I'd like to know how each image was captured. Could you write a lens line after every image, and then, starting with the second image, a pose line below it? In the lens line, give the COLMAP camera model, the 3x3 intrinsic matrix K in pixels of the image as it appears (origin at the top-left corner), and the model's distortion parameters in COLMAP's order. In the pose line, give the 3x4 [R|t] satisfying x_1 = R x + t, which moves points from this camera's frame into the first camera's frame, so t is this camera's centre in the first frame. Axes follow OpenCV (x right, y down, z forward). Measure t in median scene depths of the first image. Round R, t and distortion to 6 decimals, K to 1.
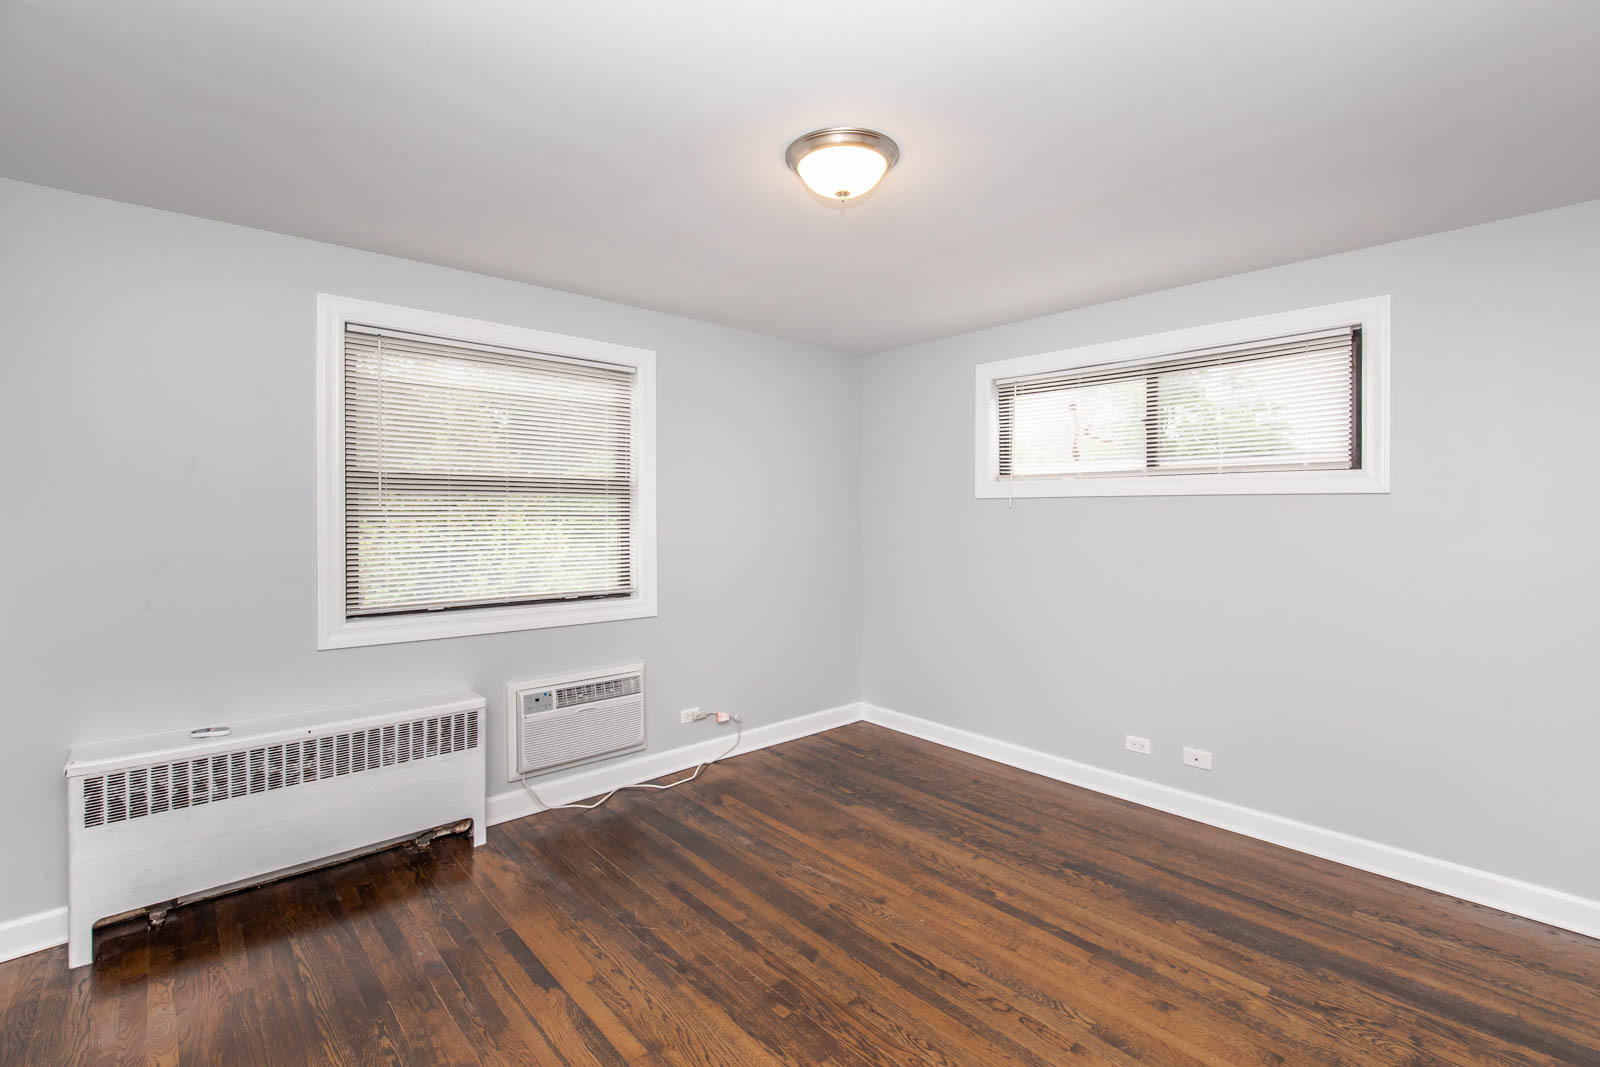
lens RADIAL K [[712.6, 0, 806.5], [0, 712.6, 514.7], [0, 0, 1]] dist [-0.001635, -0.000713]
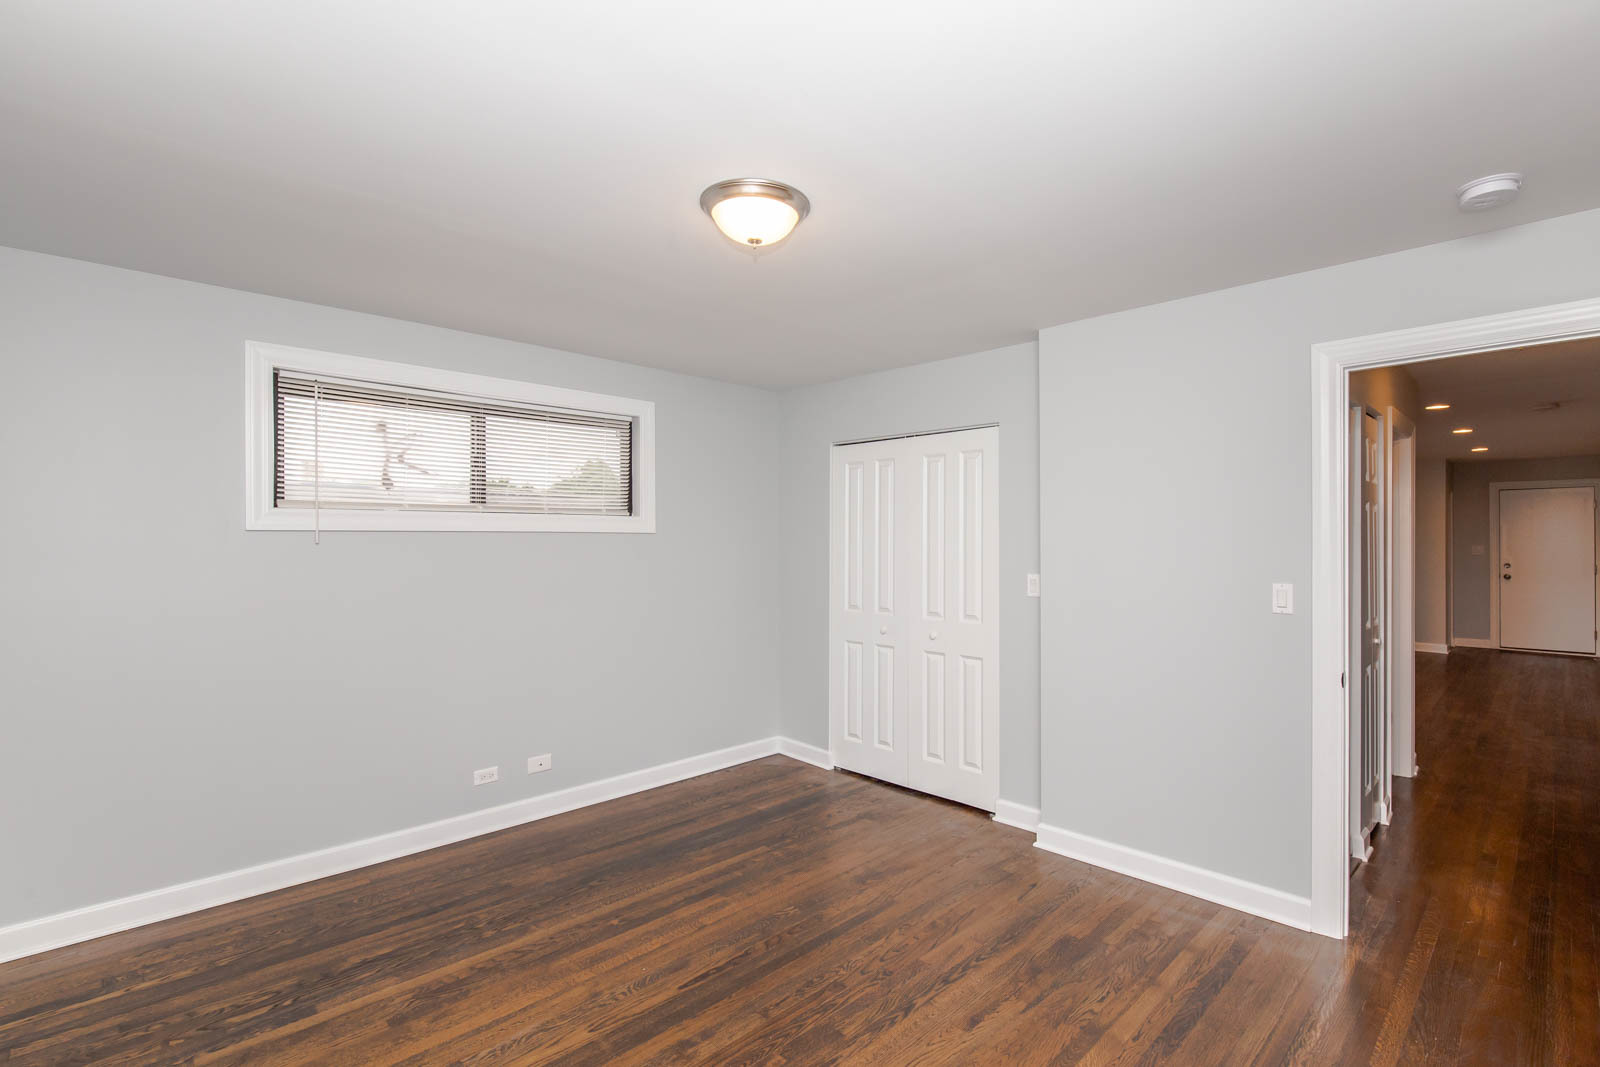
lens RADIAL K [[749.4, 0, 798.1], [0, 749.4, 539.4], [0, 0, 1]] dist [-0.003309, -0.001024]
pose [[-0.025180, 0.002364, 0.999680, -0.768097], [0.011499, 0.999932, -0.002075, -0.009547], [-0.999617, 0.011443, -0.025206, 0.719795]]
